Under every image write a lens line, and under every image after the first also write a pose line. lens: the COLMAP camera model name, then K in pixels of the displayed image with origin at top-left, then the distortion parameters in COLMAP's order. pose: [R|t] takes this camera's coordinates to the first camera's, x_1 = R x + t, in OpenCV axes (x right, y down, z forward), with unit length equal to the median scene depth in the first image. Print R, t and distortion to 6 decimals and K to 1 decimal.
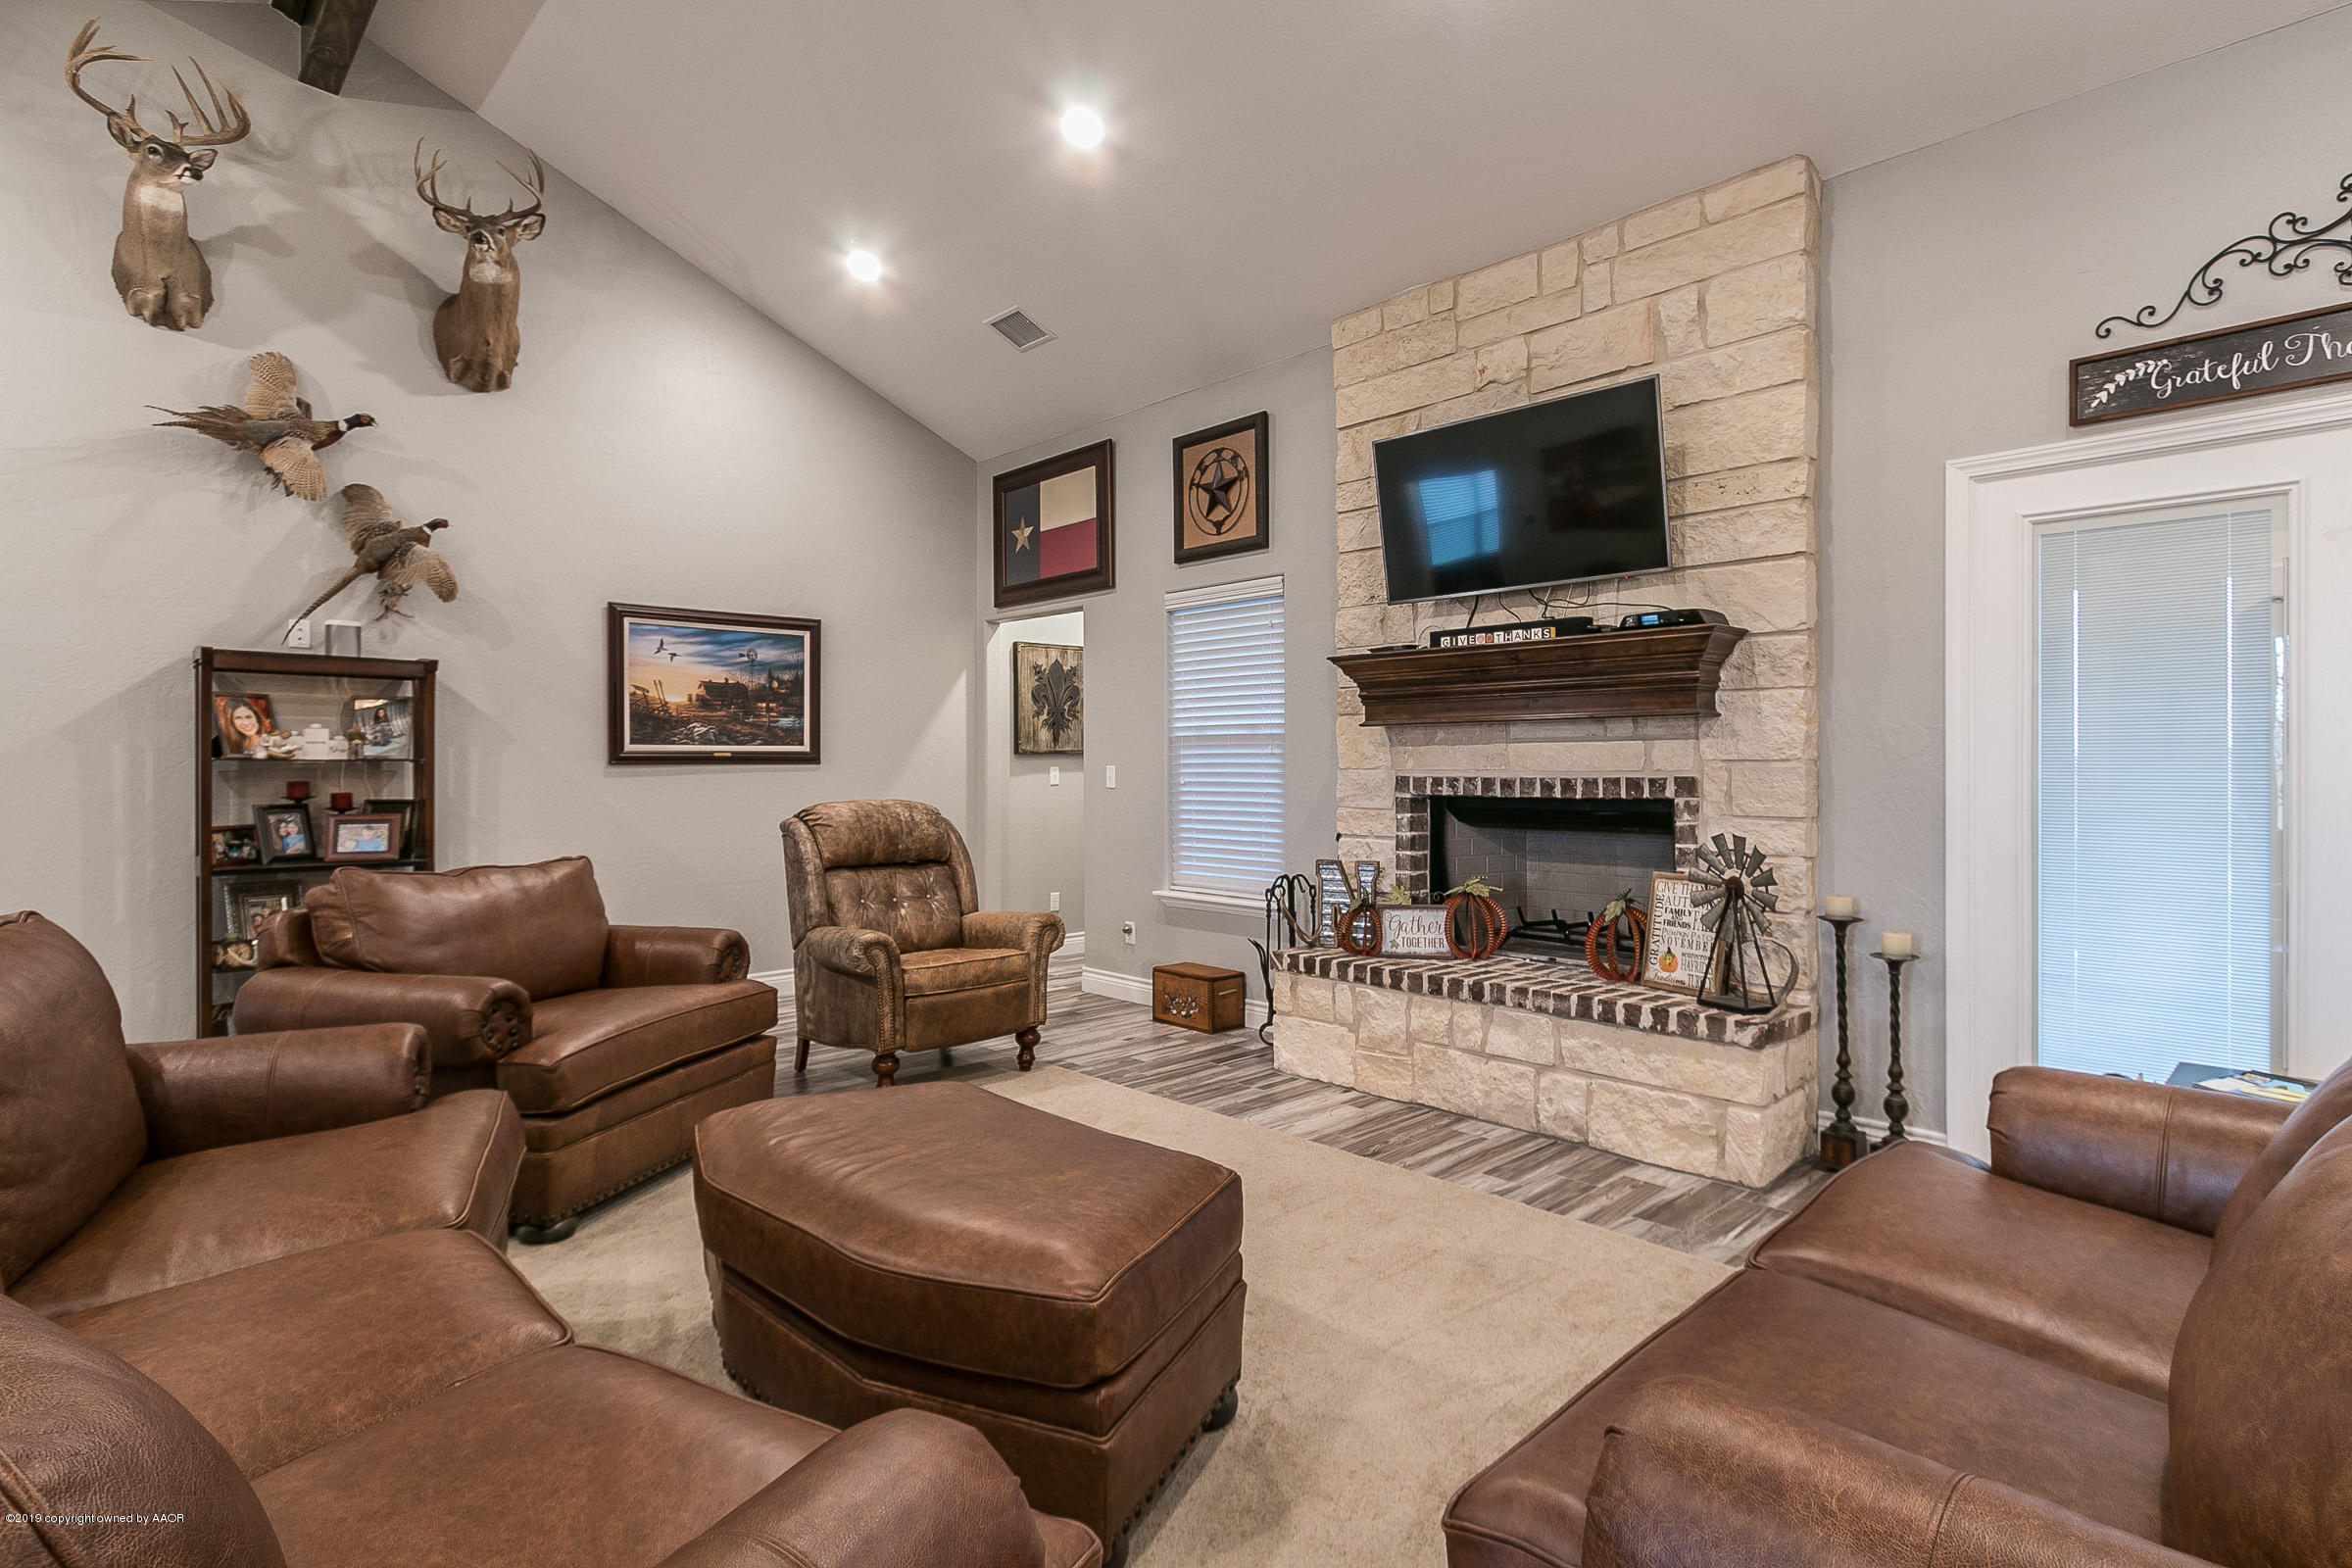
lens RADIAL K [[1162.2, 0, 1189.5], [0, 1162.2, 771.3], [0, 0, 1]] dist [-0.004456, 0.001739]
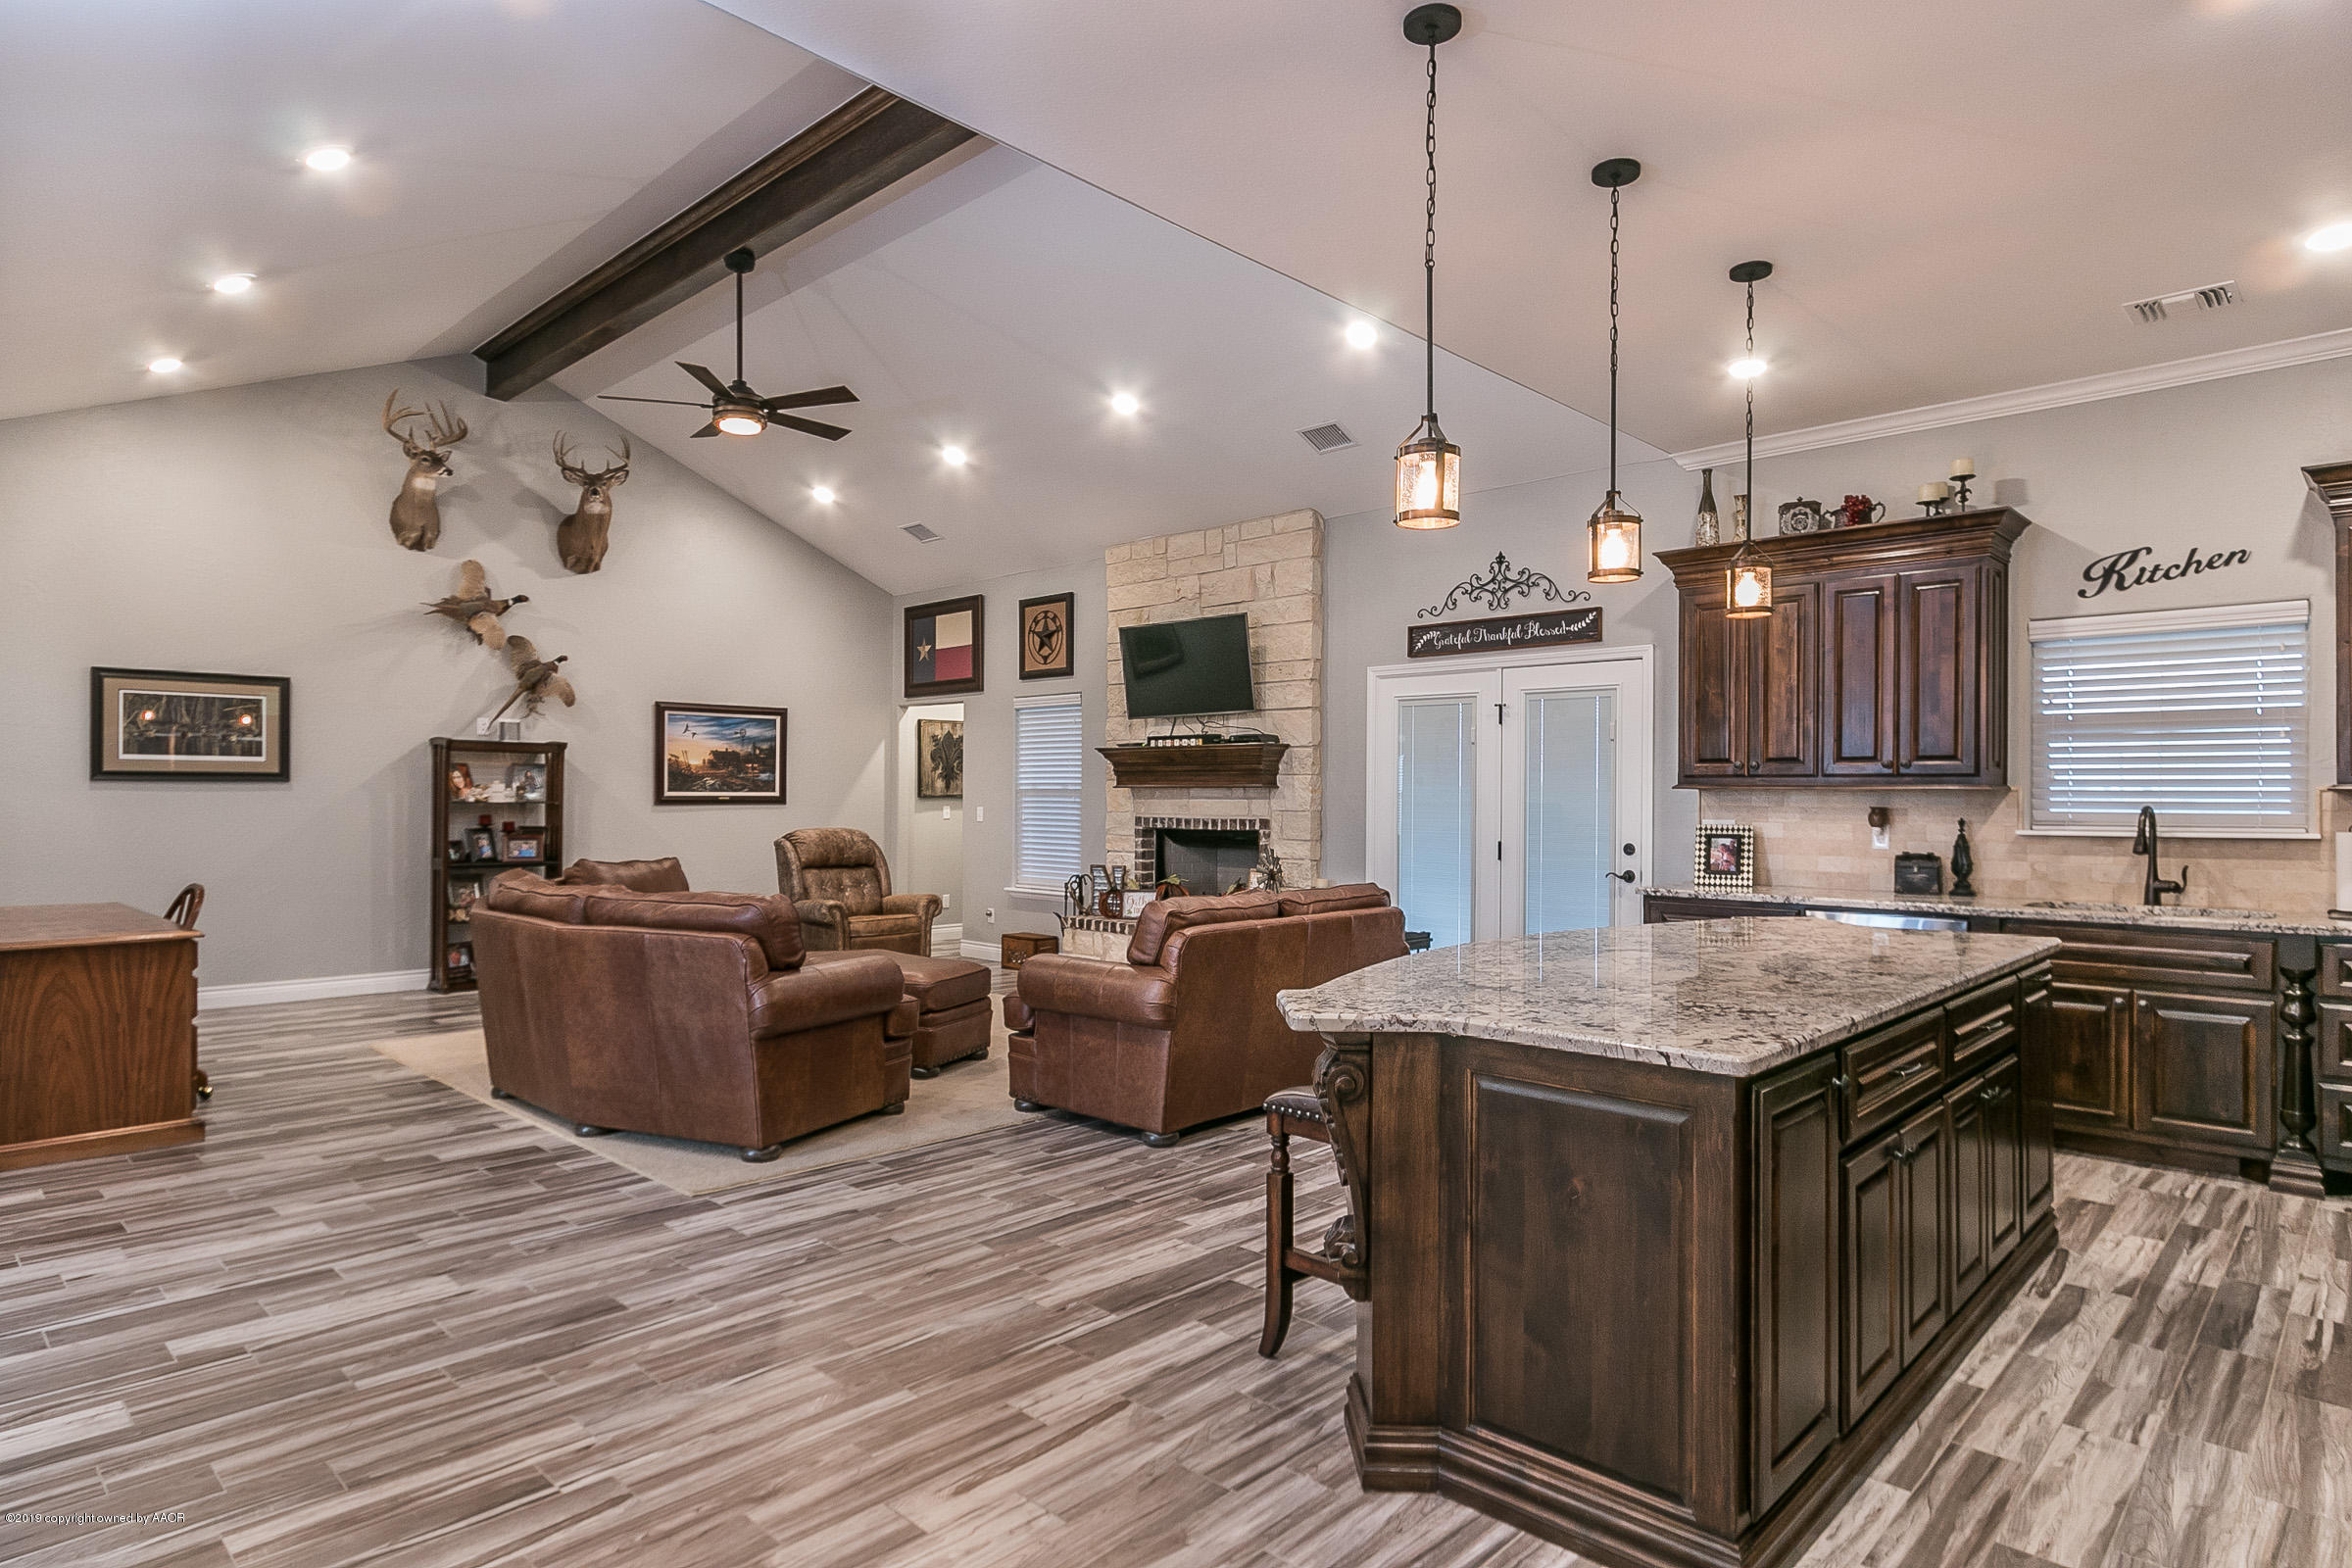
lens RADIAL K [[1278.3, 0, 1186.7], [0, 1278.3, 790.5], [0, 0, 1]] dist [0.003947, -0.002851]
pose [[0.998861, 0.008216, 0.047012, 0.165316], [-0.007843, 0.999936, -0.008129, -0.019862], [-0.047076, 0.007751, 0.998861, -0.918291]]
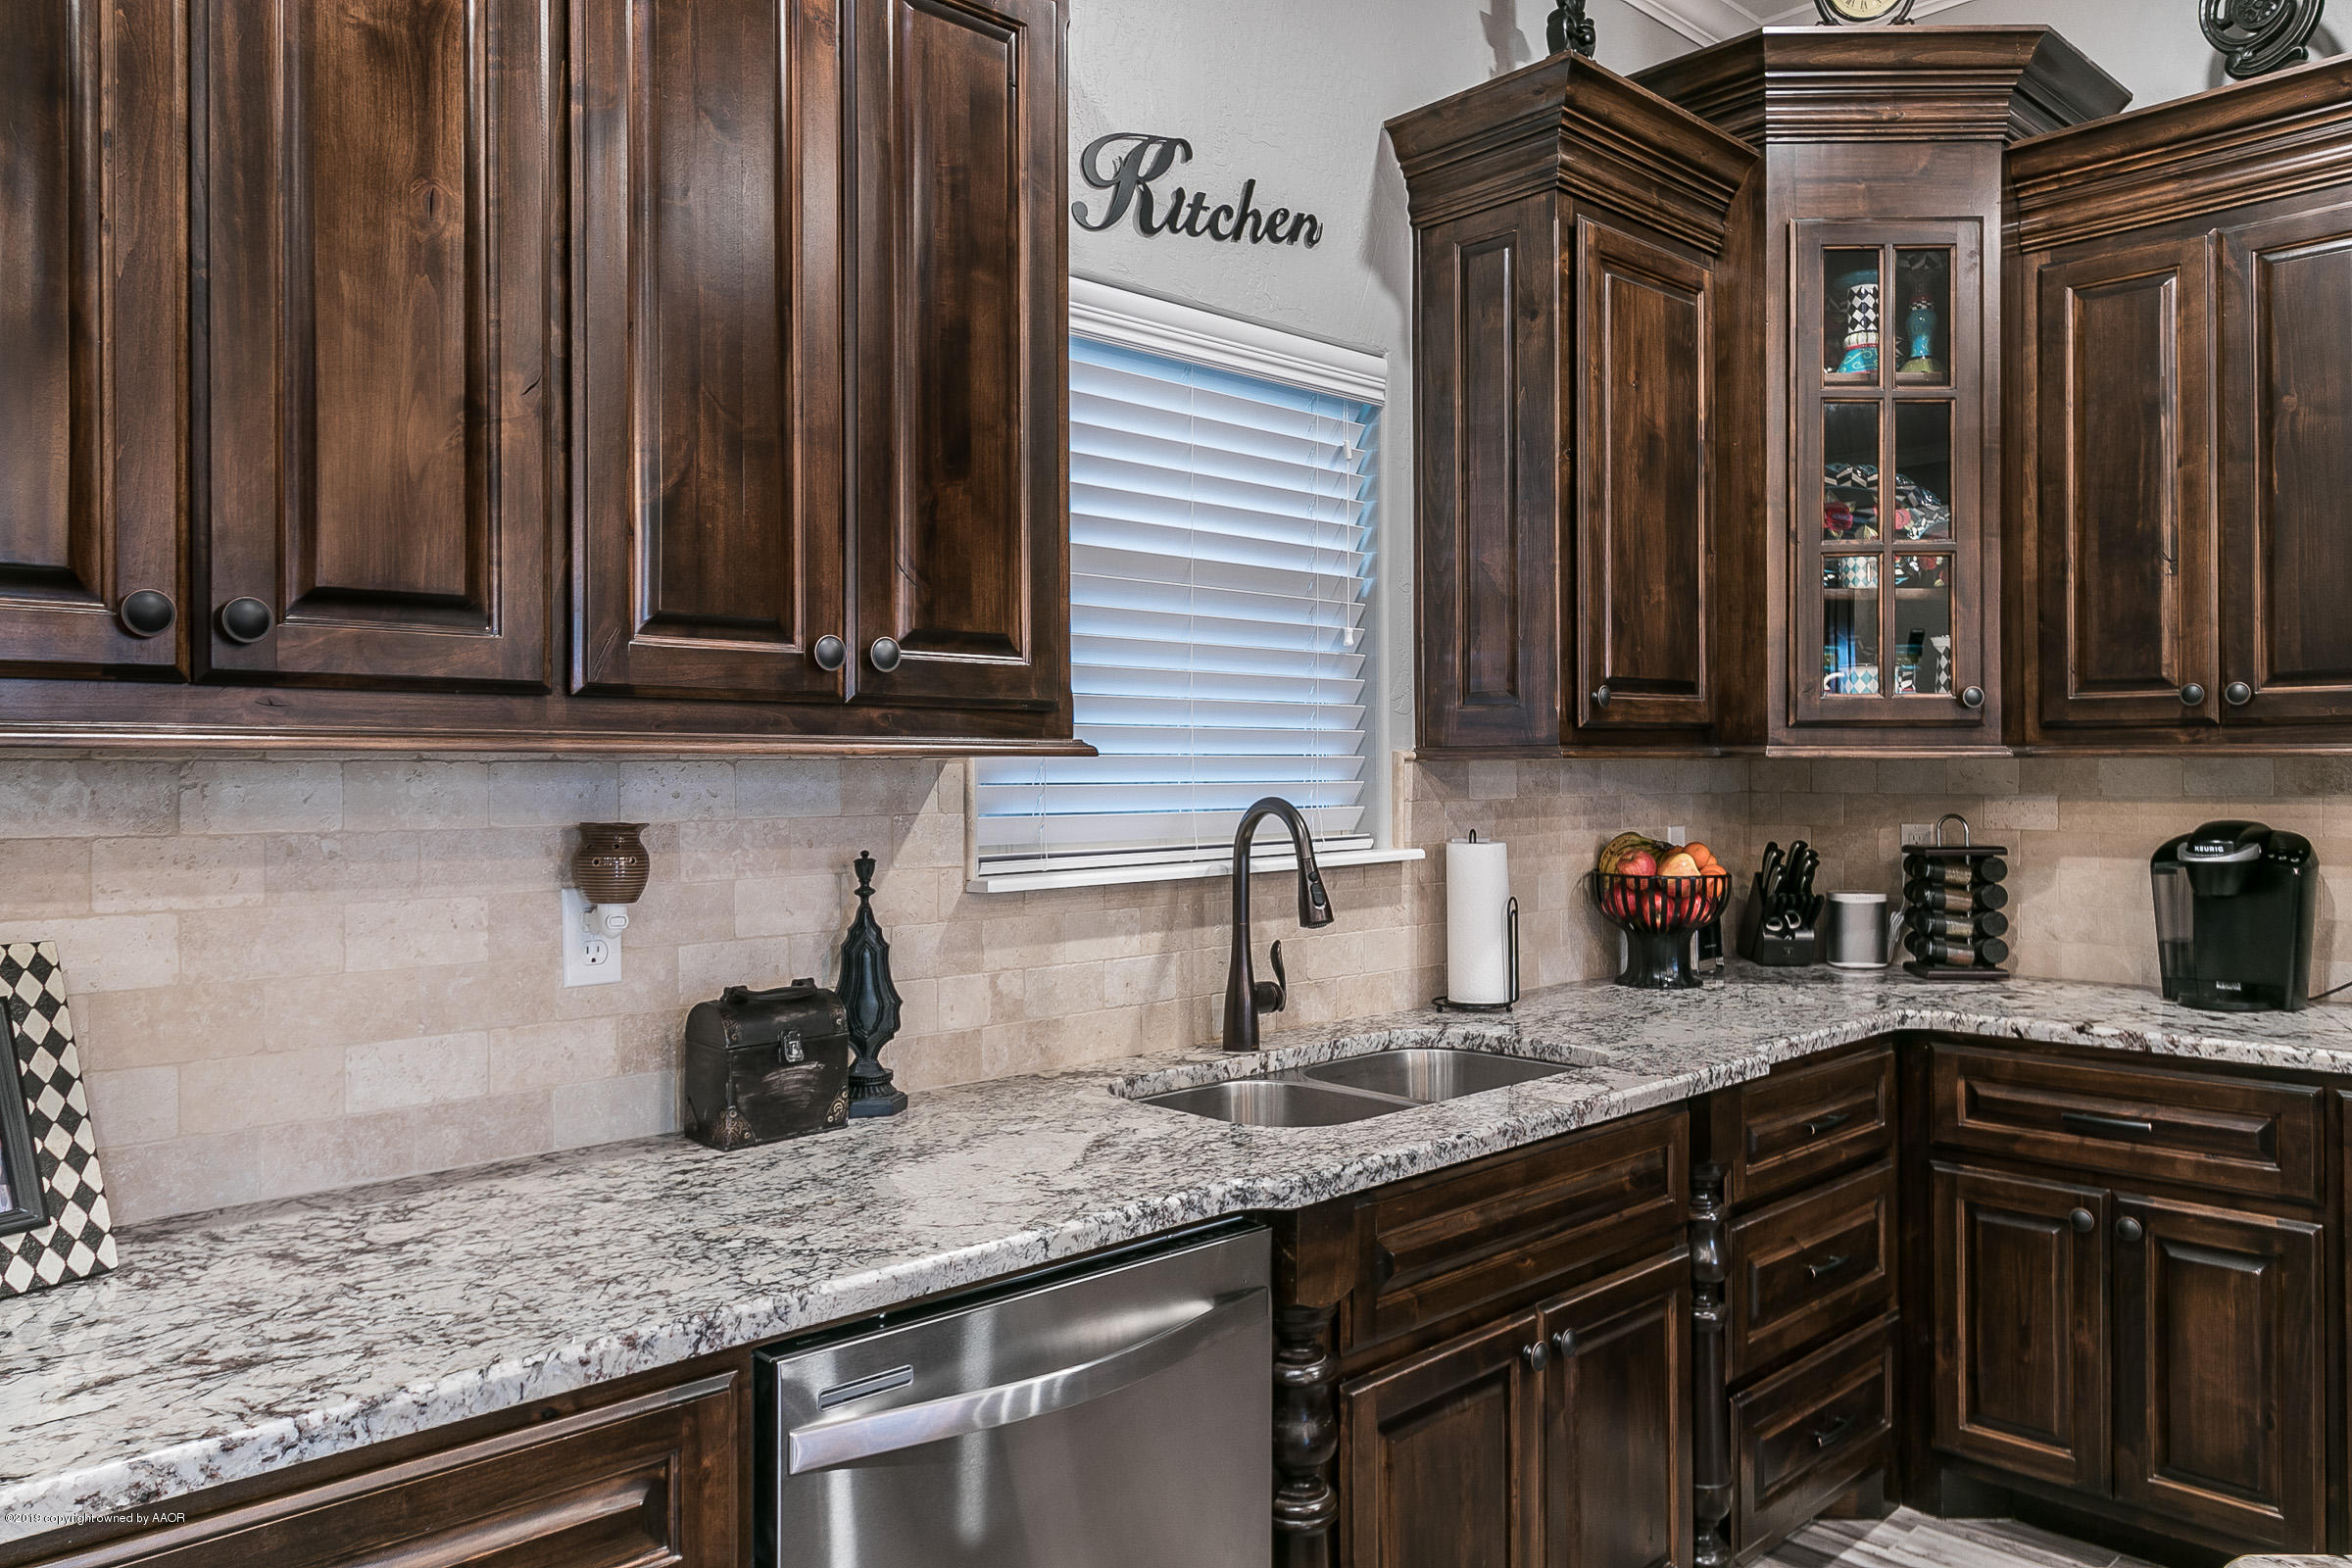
lens RADIAL K [[1638.9, 0, 1191.1], [0, 1638.9, 774.0], [0, 0, 1]] dist [0.003526, 0.007421]
pose [[0.003638, 0.000296, 0.999993, 0.486190], [0.009785, 0.999952, -0.000331, -0.029992], [-0.999946, 0.009786, 0.003634, 0.143220]]
